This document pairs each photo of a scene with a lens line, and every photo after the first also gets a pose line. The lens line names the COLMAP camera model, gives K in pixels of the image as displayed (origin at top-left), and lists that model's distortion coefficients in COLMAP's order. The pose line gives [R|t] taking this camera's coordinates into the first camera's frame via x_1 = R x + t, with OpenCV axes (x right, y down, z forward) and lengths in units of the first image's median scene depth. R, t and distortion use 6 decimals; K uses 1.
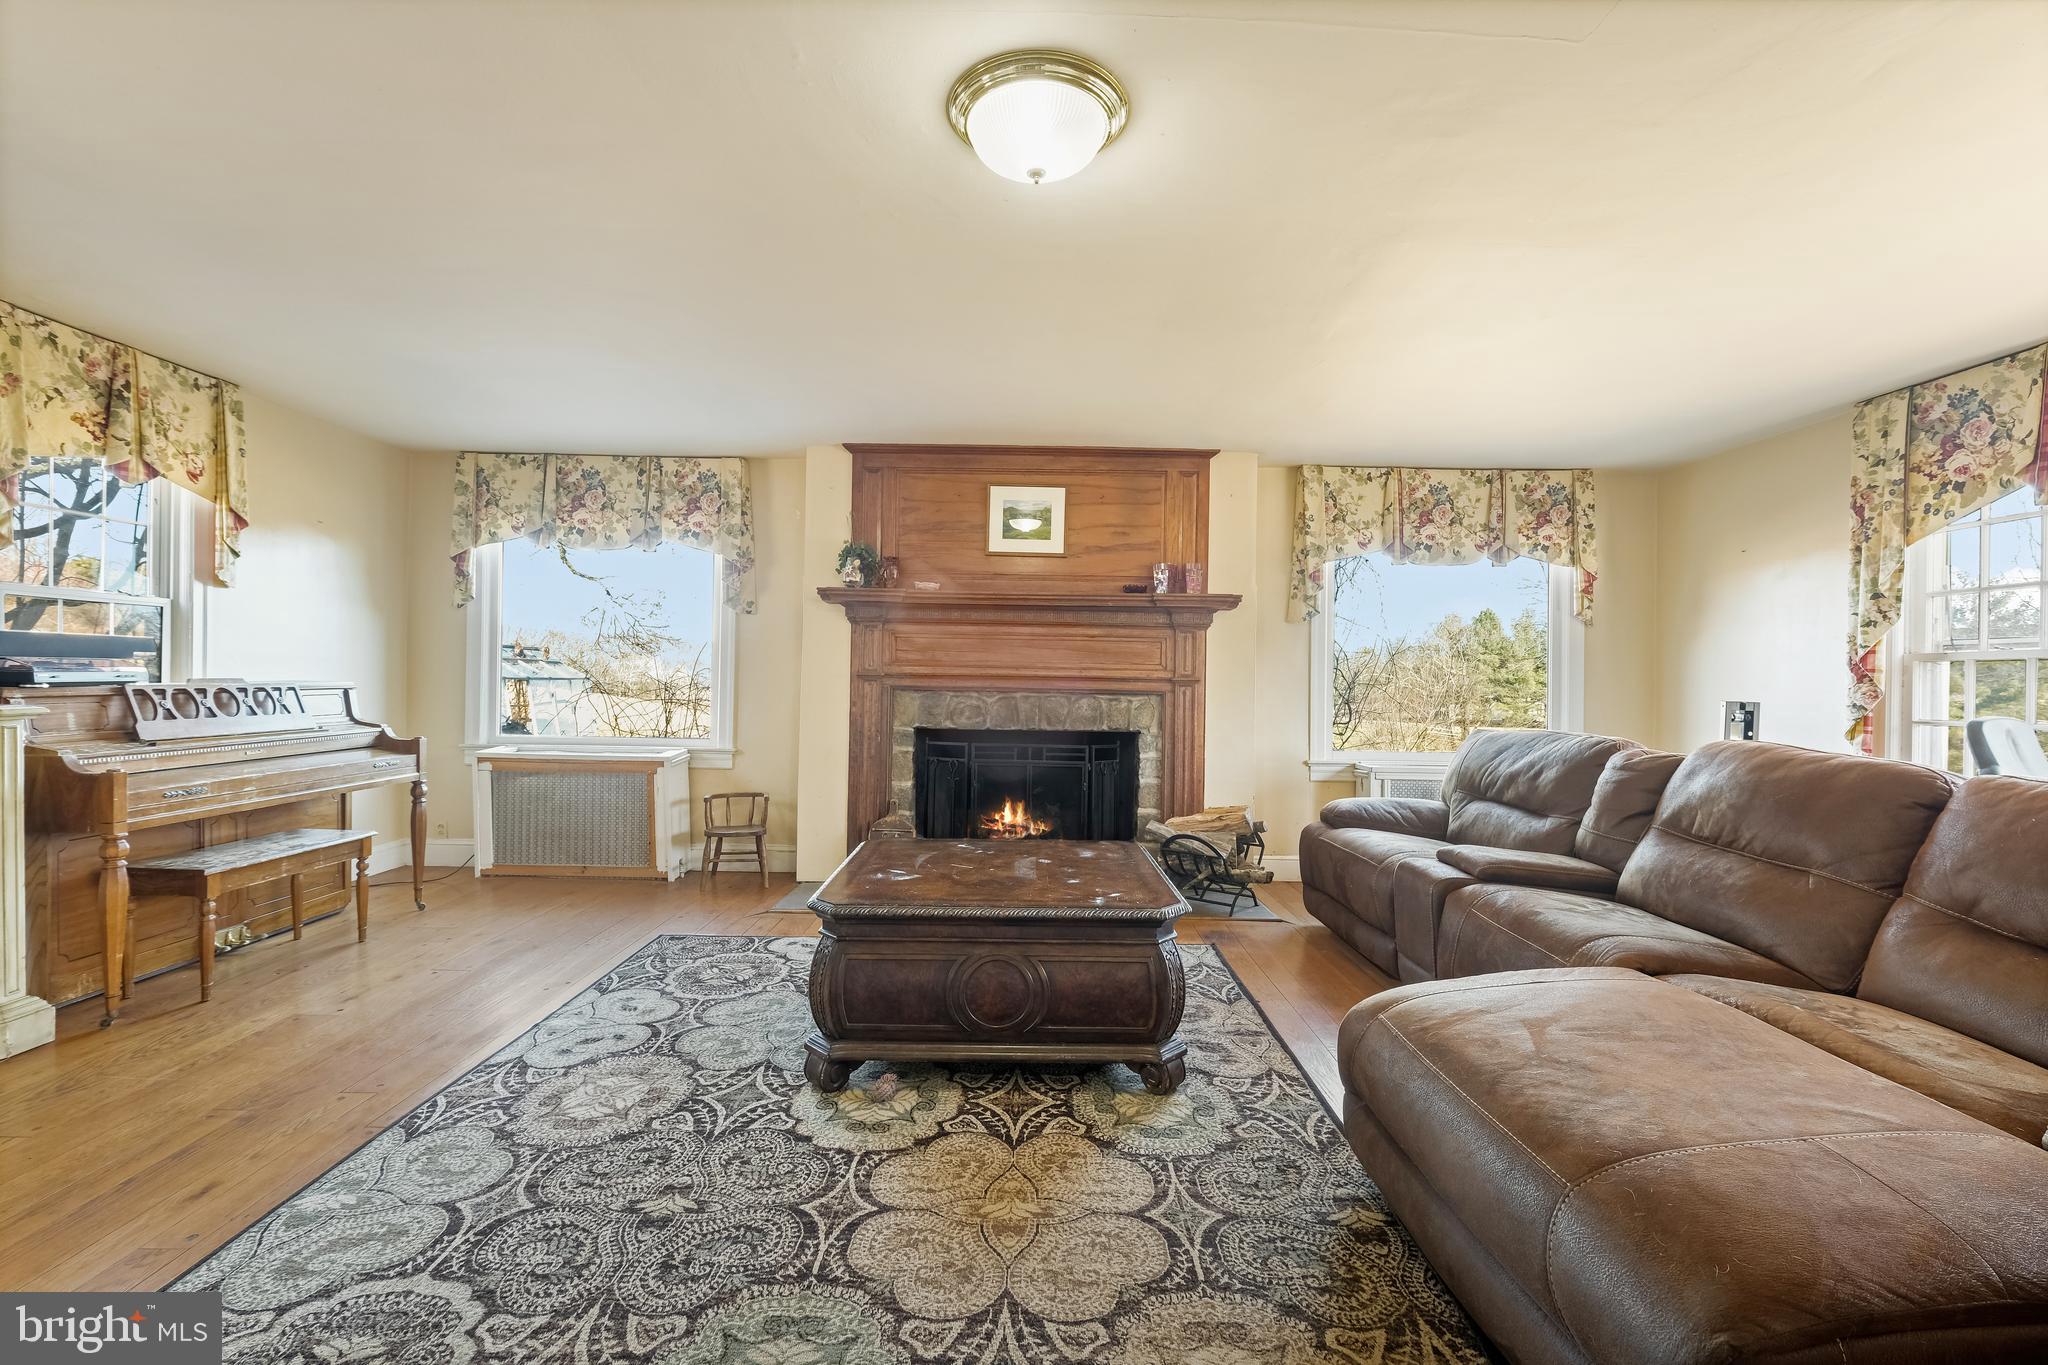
lens RADIAL K [[884.2, 0, 1020.2], [0, 884.2, 679.7], [0, 0, 1]] dist [-0.007793, 0.001094]
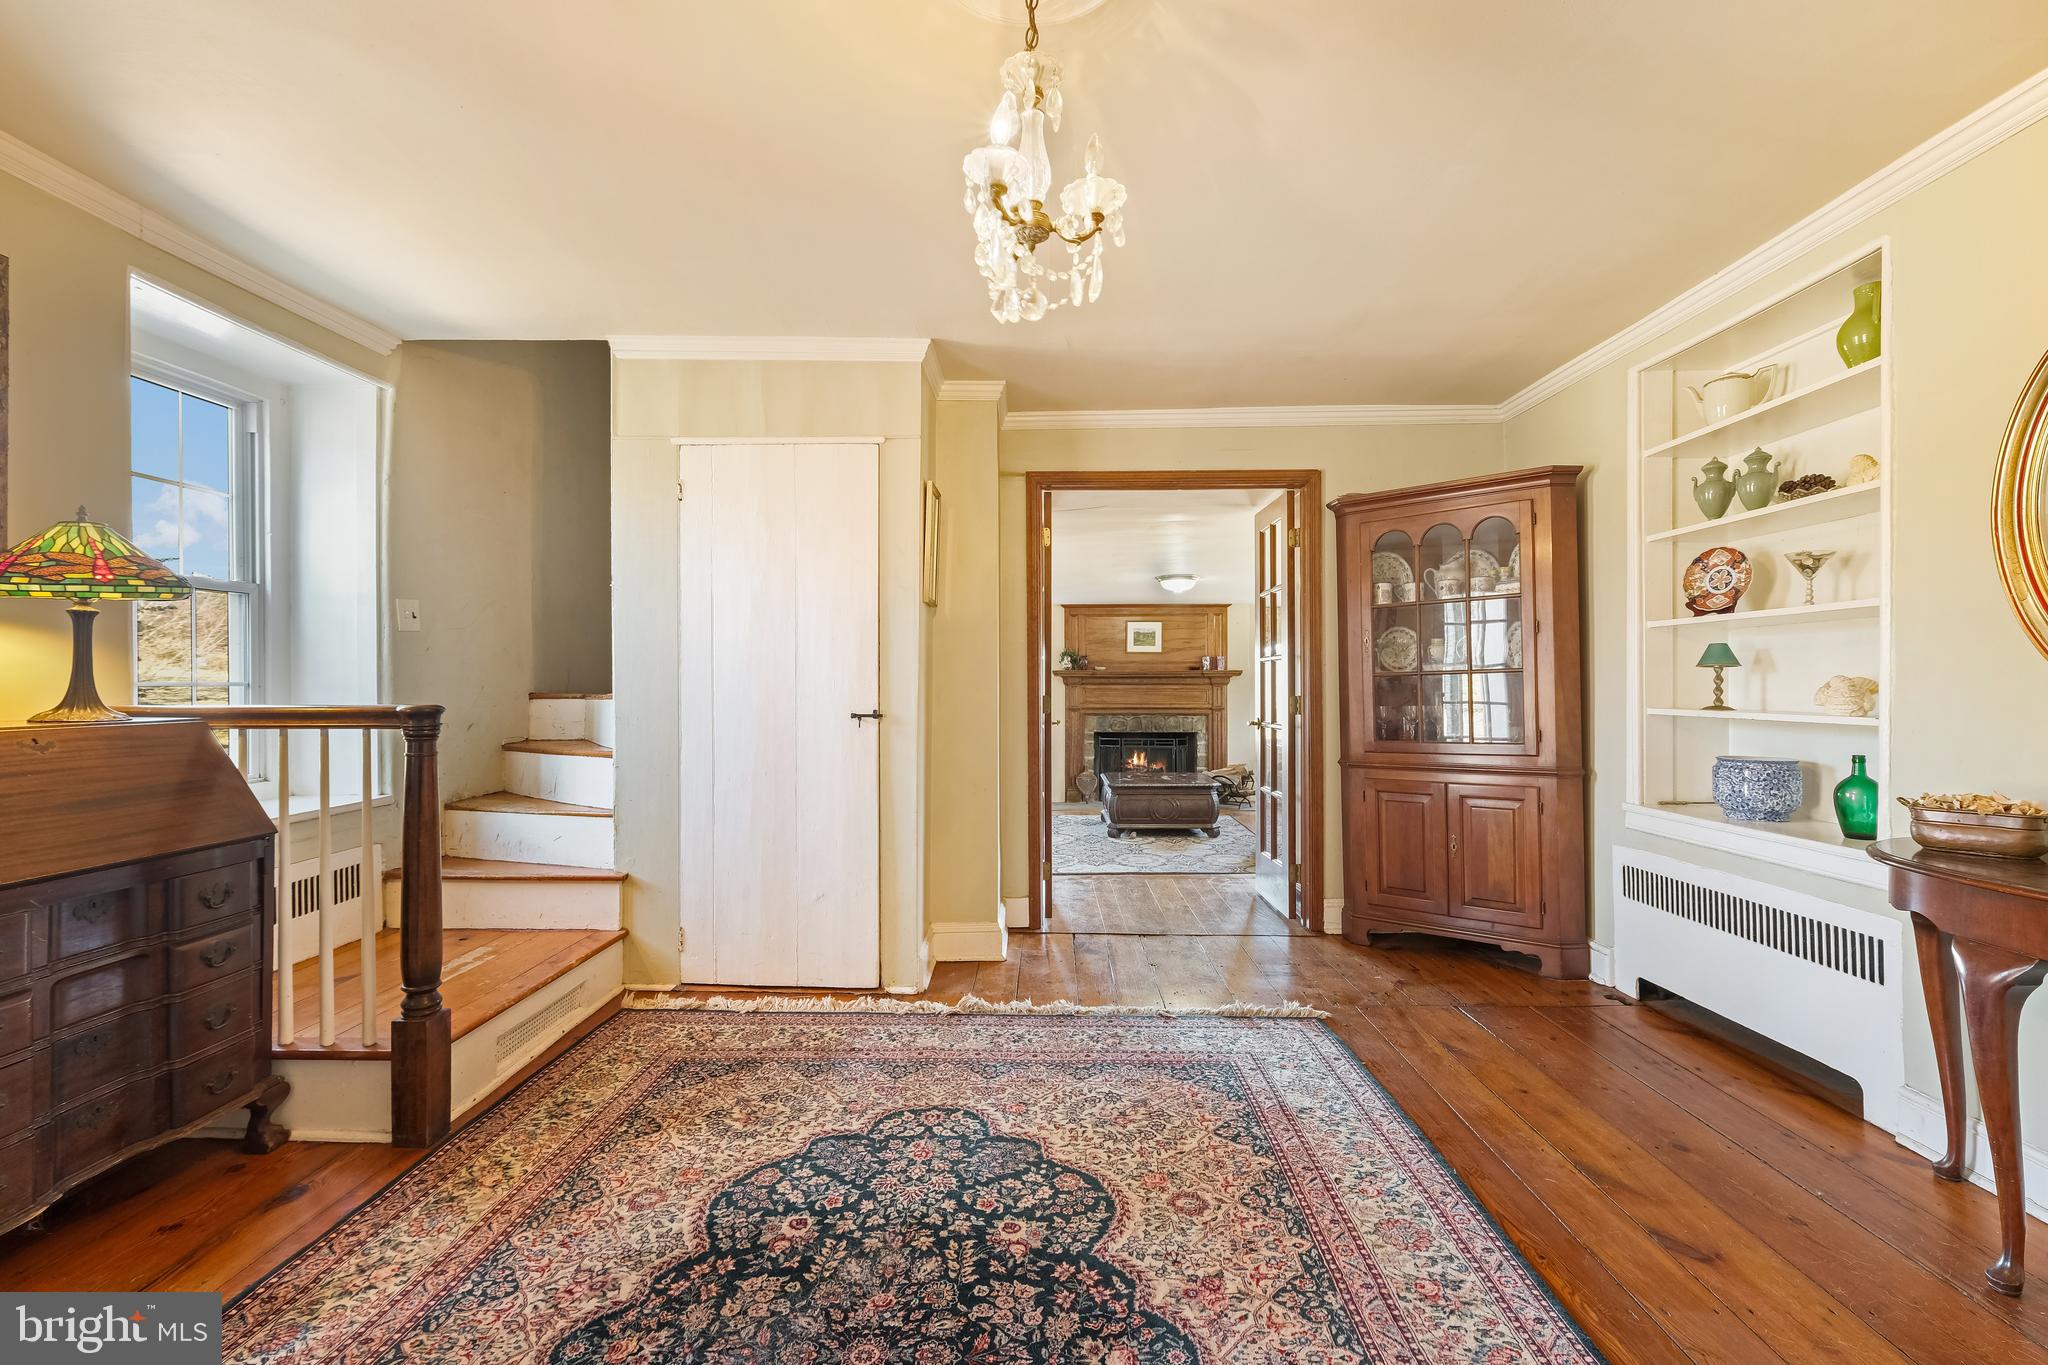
lens RADIAL K [[884.2, 0, 993.2], [0, 884.2, 684.5], [0, 0, 1]] dist [-0.007793, 0.001094]
pose [[0.997984, -0.017219, -0.061092, -0.261218], [0.017212, 0.999852, -0.000643, -0.074767], [0.061094, -0.000410, 0.998132, -1.362635]]
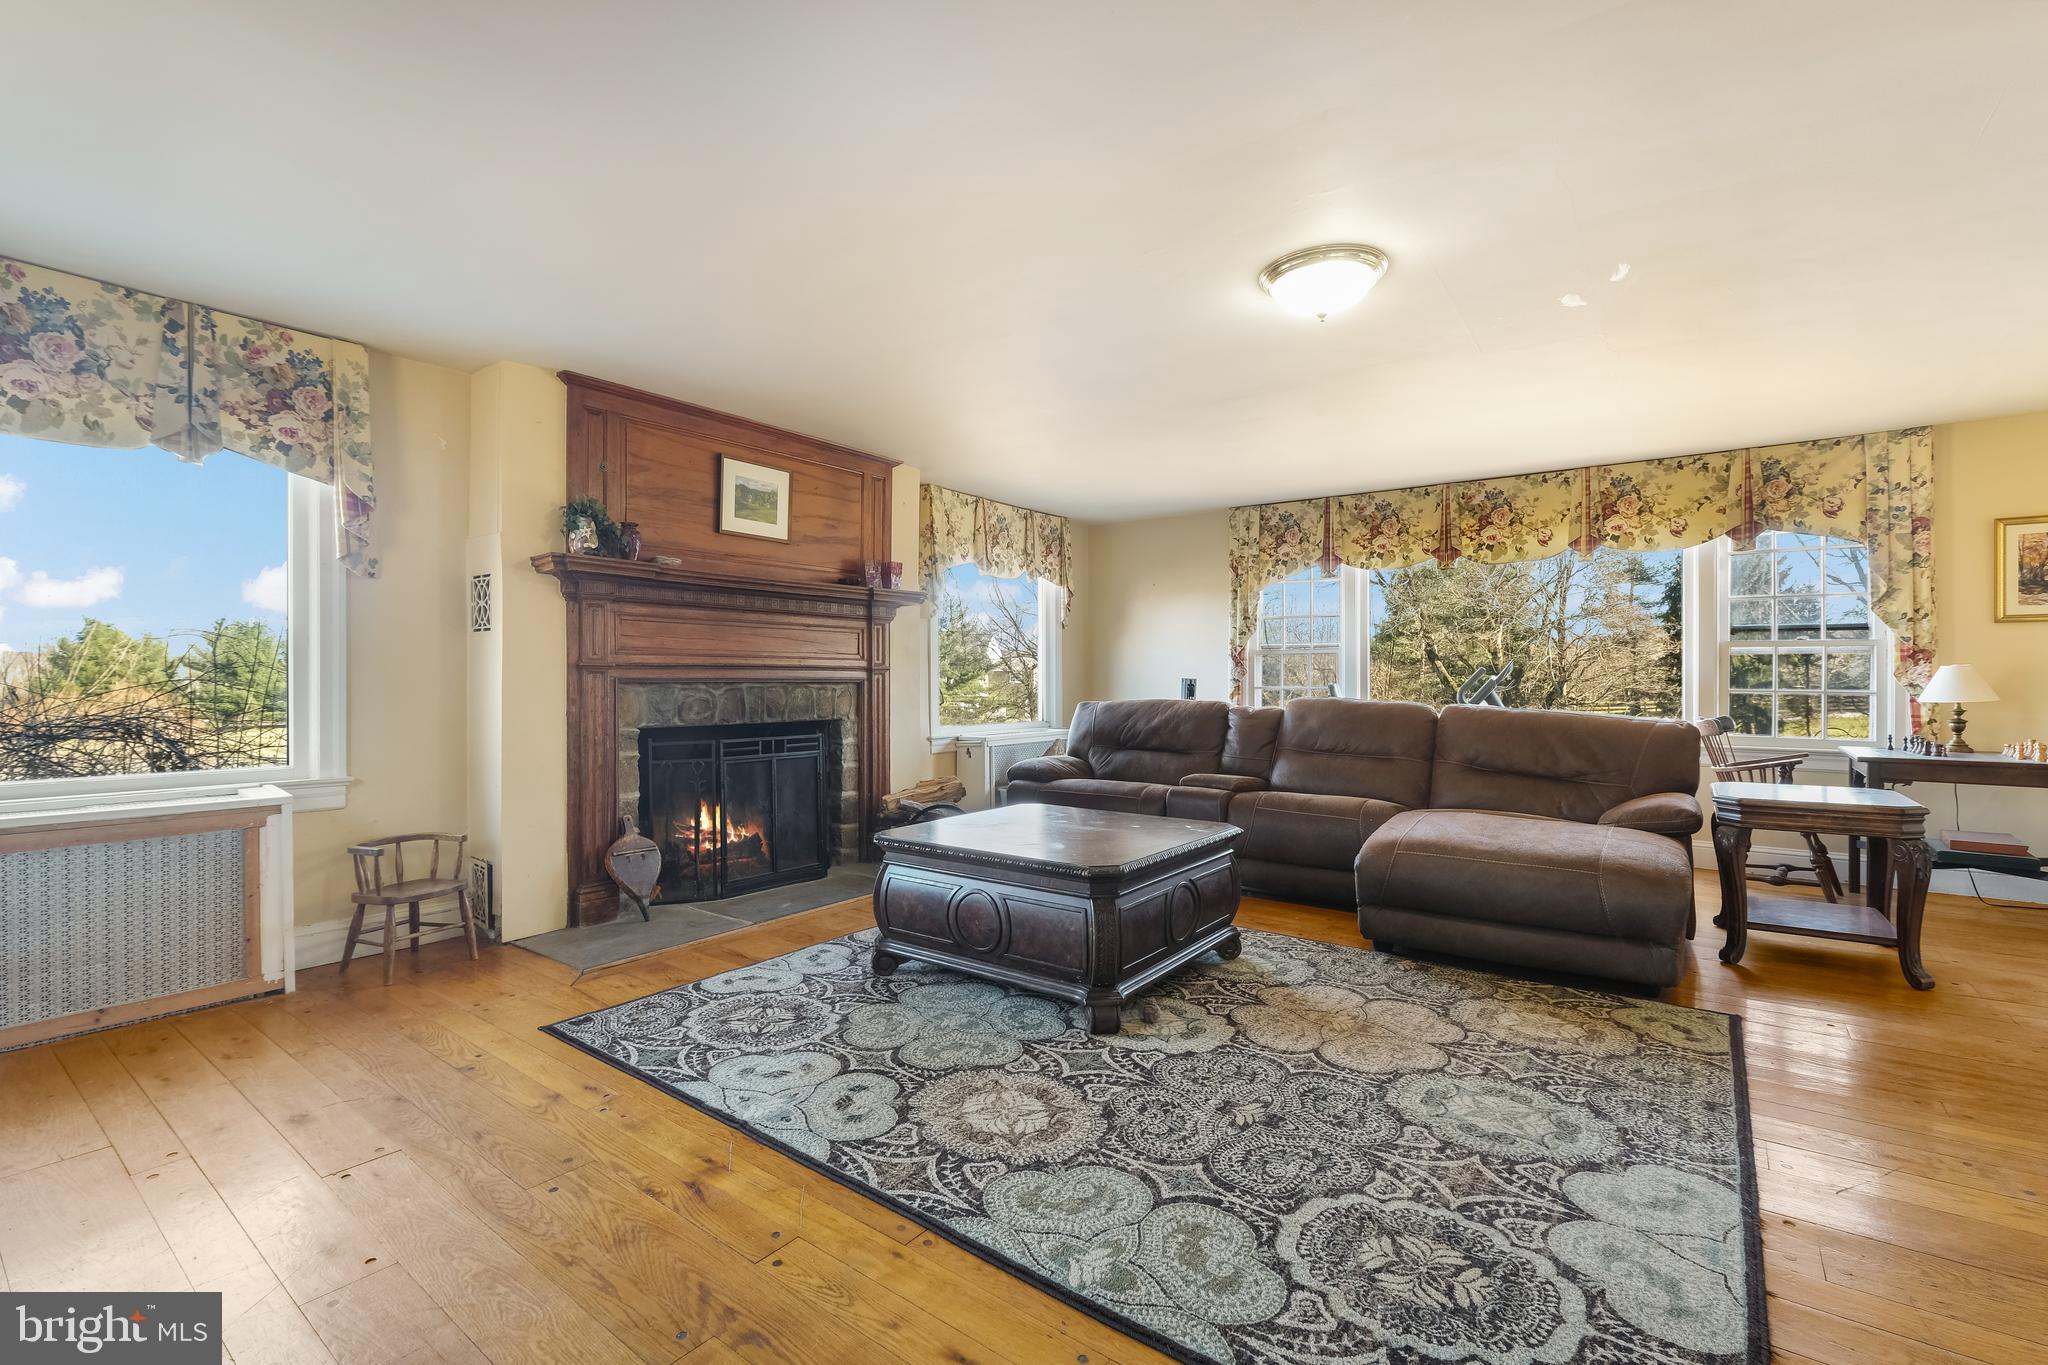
lens RADIAL K [[884.2, 0, 1024.9], [0, 884.2, 679.8], [0, 0, 1]] dist [-0.007793, 0.001094]
pose [[0.614496, -0.018056, 0.788713, -0.622336], [0.008803, 0.999833, 0.016030, -0.002016], [-0.788870, -0.002908, 0.614553, 0.211721]]
